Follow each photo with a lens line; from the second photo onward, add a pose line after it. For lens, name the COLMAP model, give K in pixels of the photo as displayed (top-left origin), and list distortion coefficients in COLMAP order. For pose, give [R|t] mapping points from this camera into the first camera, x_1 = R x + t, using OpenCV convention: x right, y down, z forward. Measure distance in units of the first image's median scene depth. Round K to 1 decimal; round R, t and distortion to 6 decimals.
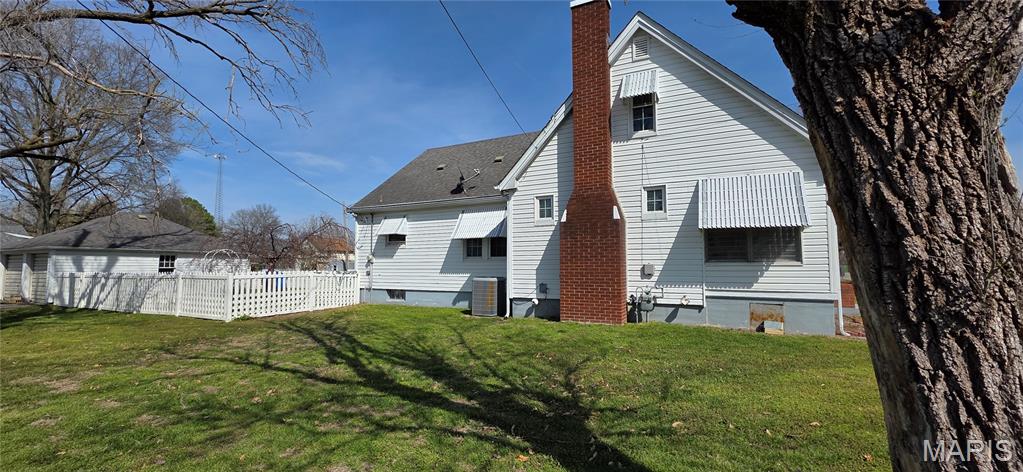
lens RADIAL K [[414.1, 0, 511.5], [0, 414.1, 240.4], [0, 0, 1]] dist [0.002324, 0.000275]
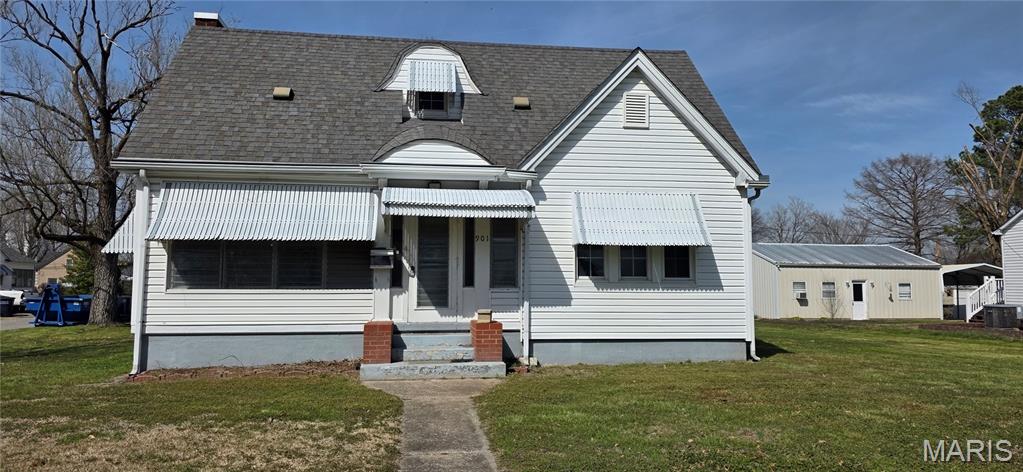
lens RADIAL K [[692.0, 0, 511.5], [0, 692.0, 236.0], [0, 0, 1]] dist [0.089961, -0.095318]
pose [[0.560118, -0.056320, -0.826496, 1.299093], [0.049994, 0.998166, -0.034137, 0.017044], [0.826903, -0.022199, 0.561906, 0.456067]]
